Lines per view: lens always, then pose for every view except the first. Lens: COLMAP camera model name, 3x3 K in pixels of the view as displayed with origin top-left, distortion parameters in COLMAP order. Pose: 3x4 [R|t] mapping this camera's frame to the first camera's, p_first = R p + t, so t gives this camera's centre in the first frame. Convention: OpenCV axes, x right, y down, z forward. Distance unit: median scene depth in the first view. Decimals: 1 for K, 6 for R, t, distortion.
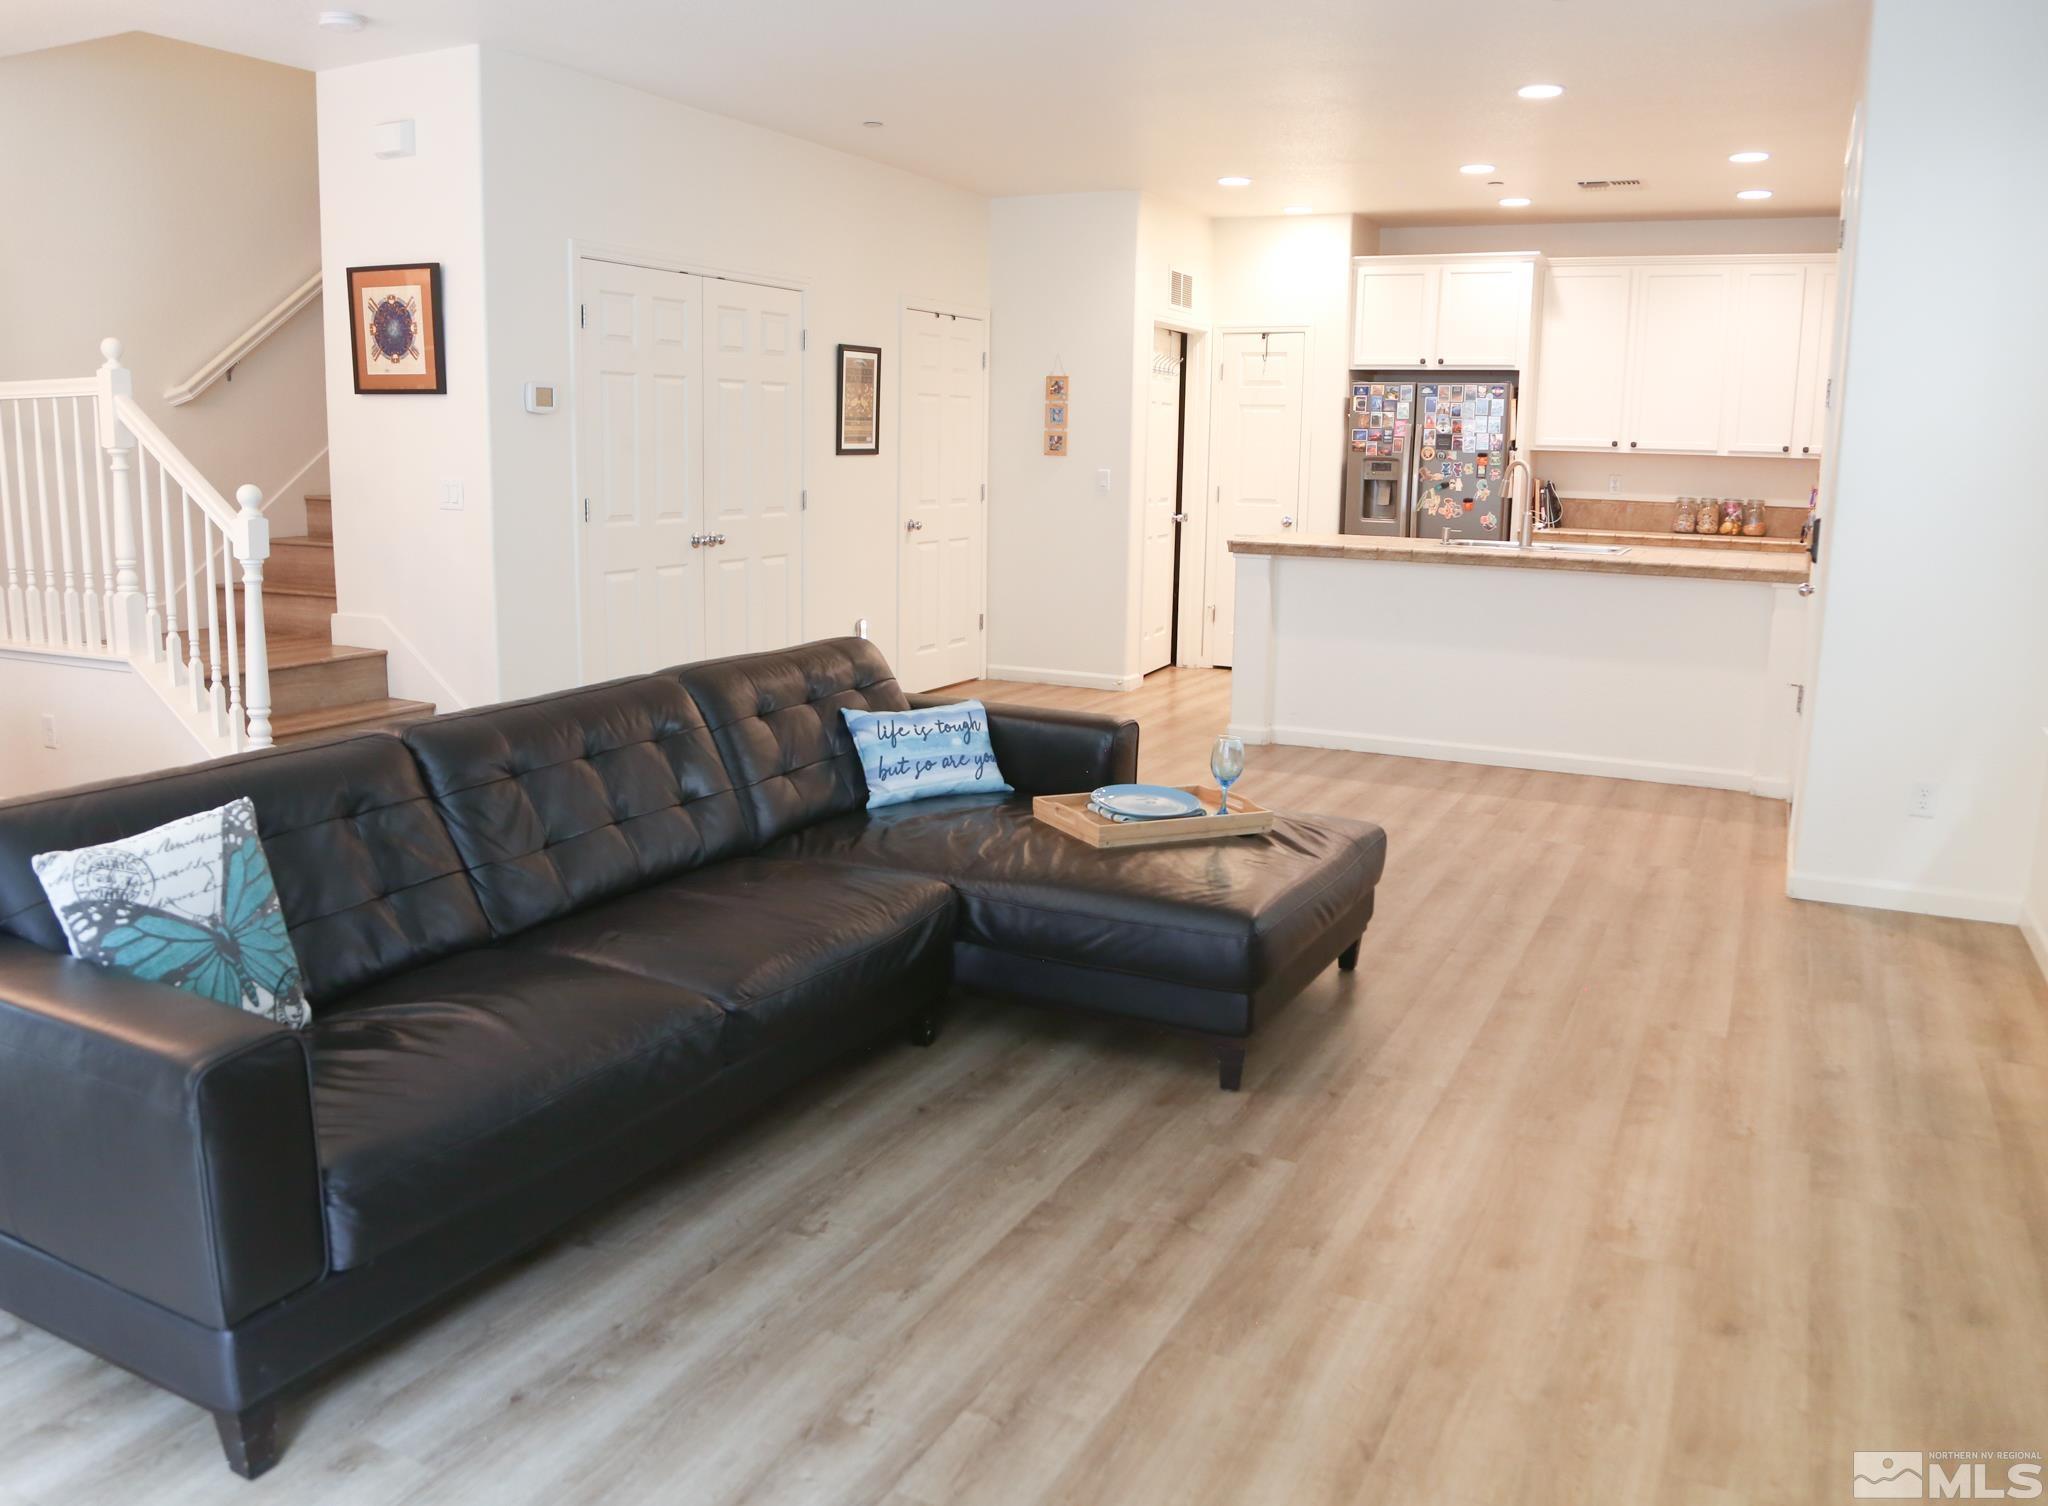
lens RADIAL K [[1626.8, 0, 996.6], [0, 1626.8, 720.6], [0, 0, 1]] dist [-0.106607, 0.046050]
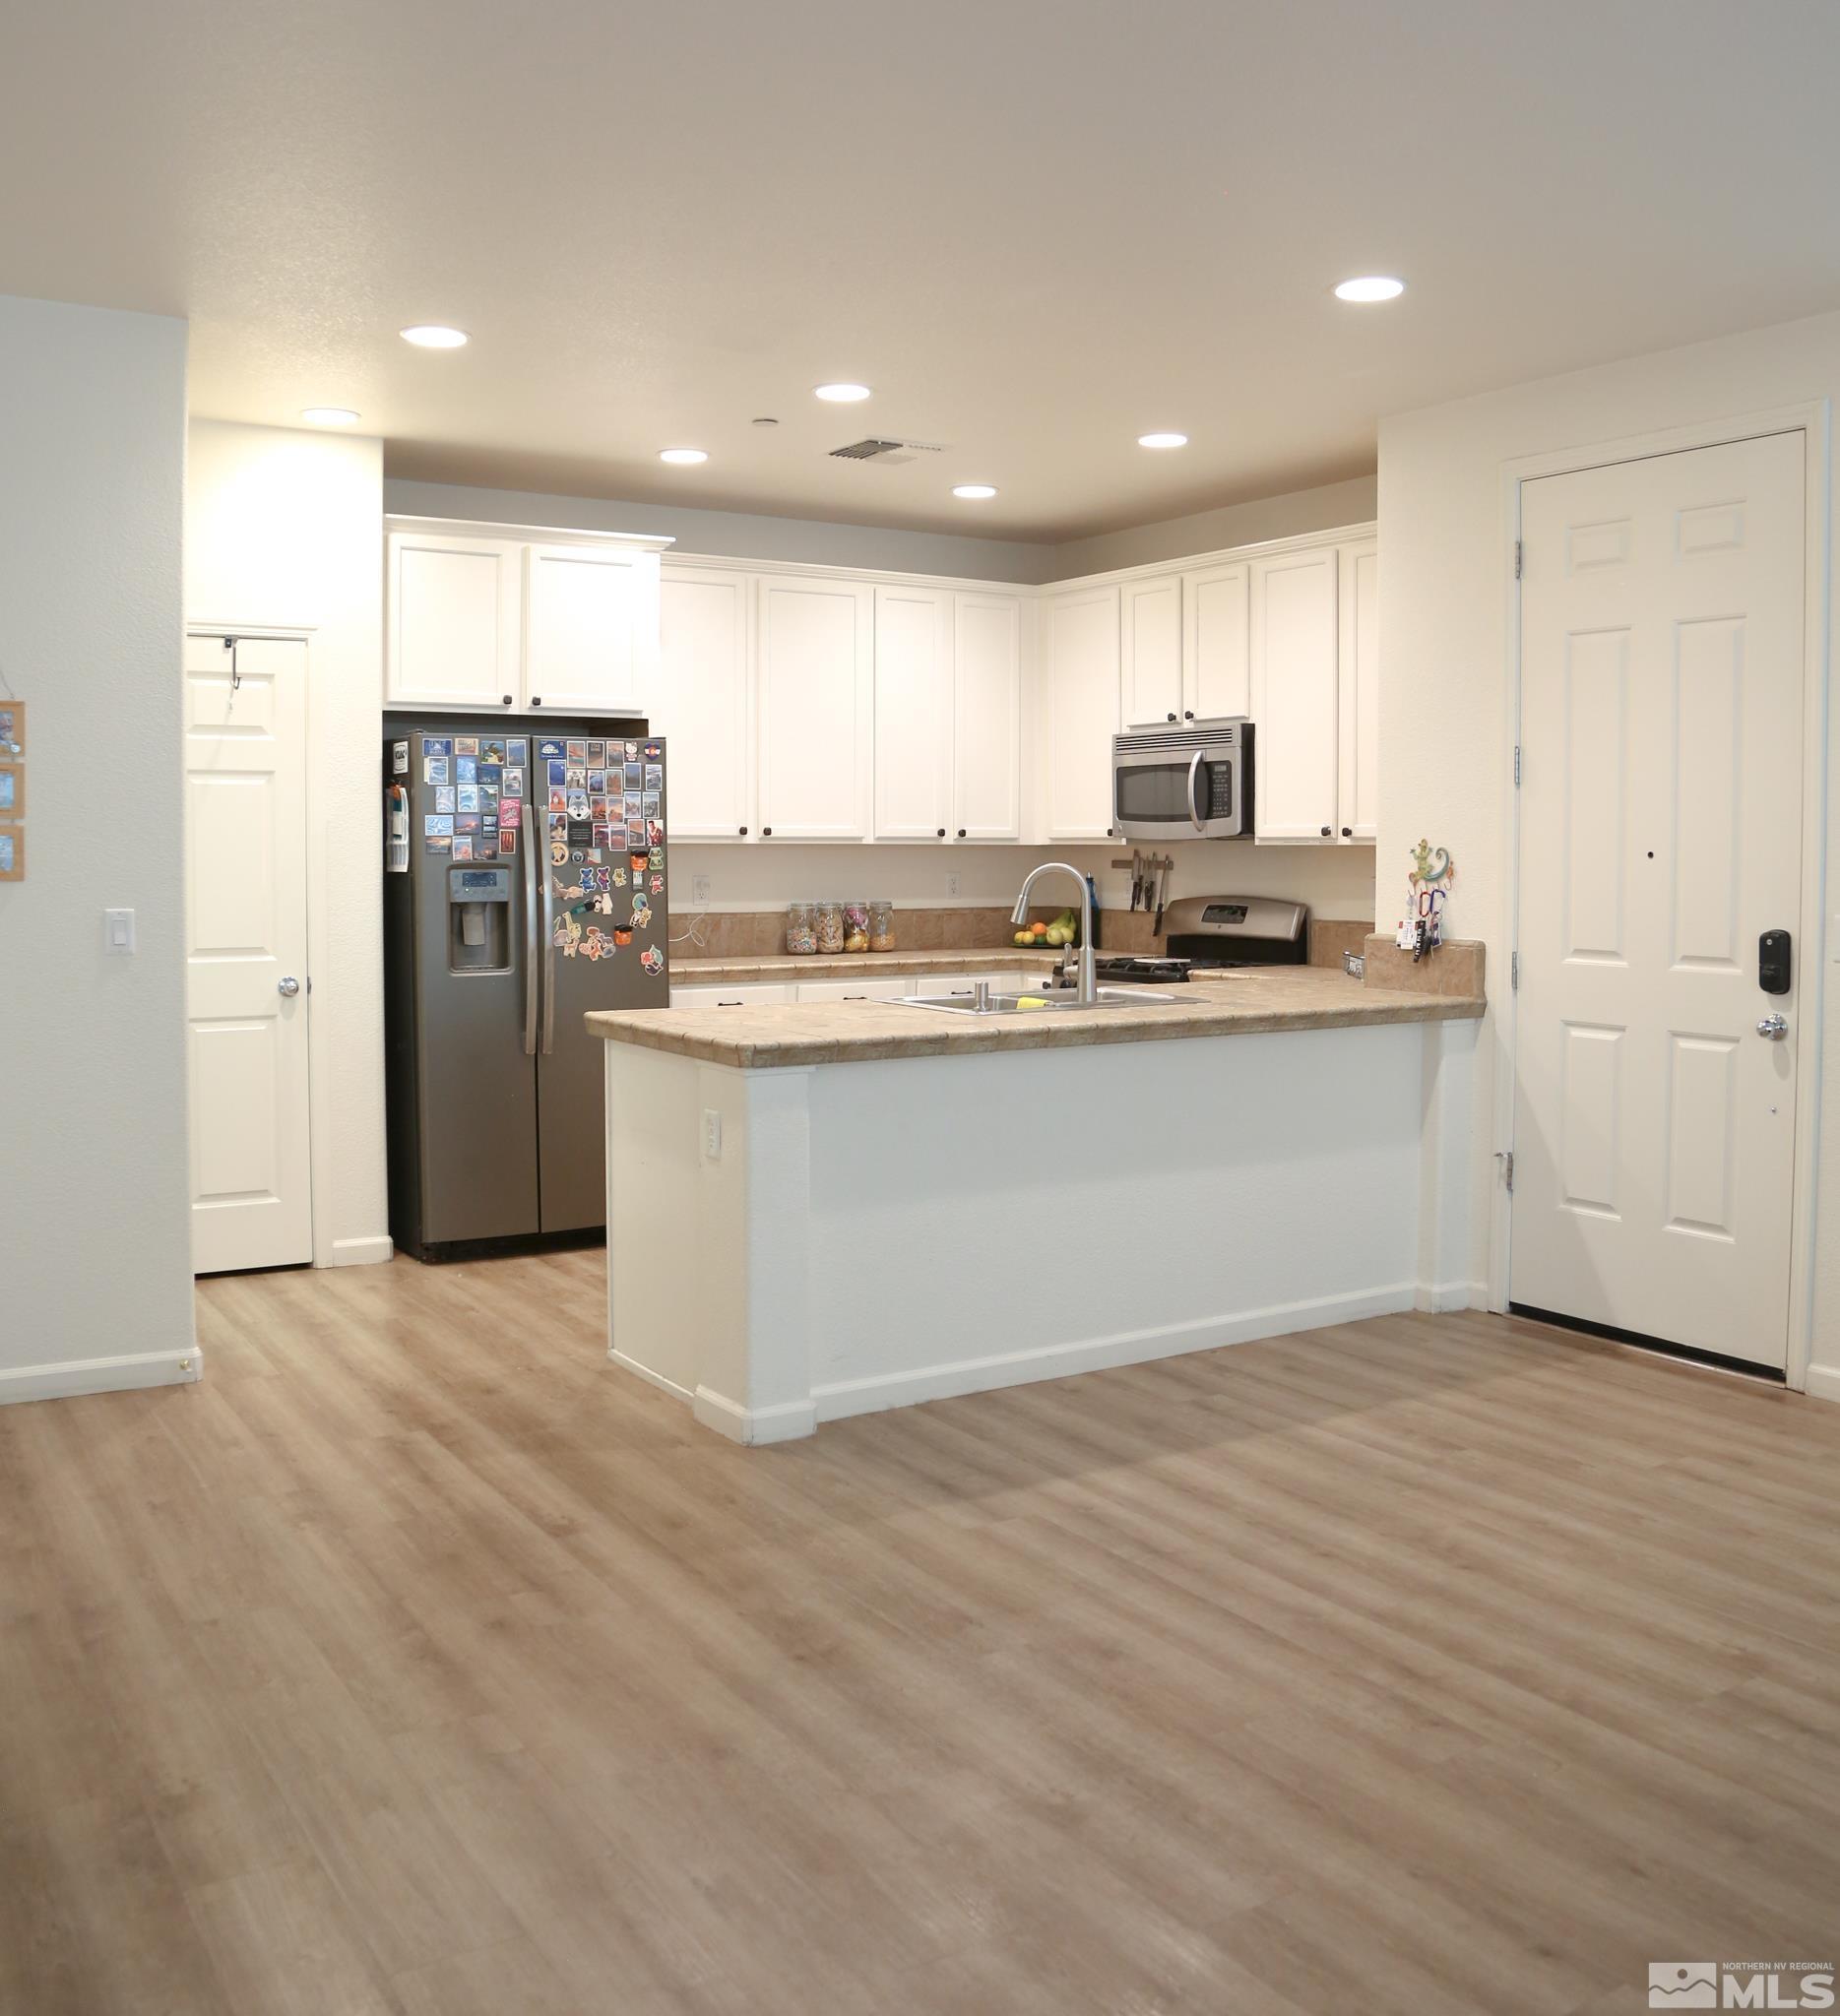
lens RADIAL K [[1894.6, 0, 937.1], [0, 1894.6, 907.8], [0, 0, 1]] dist [-0.092045, 0.000000]
pose [[0.505561, -0.044238, 0.861656, -0.416527], [0.150096, 0.987966, -0.037344, -0.157298], [-0.849635, 0.148211, 0.506117, 0.842248]]
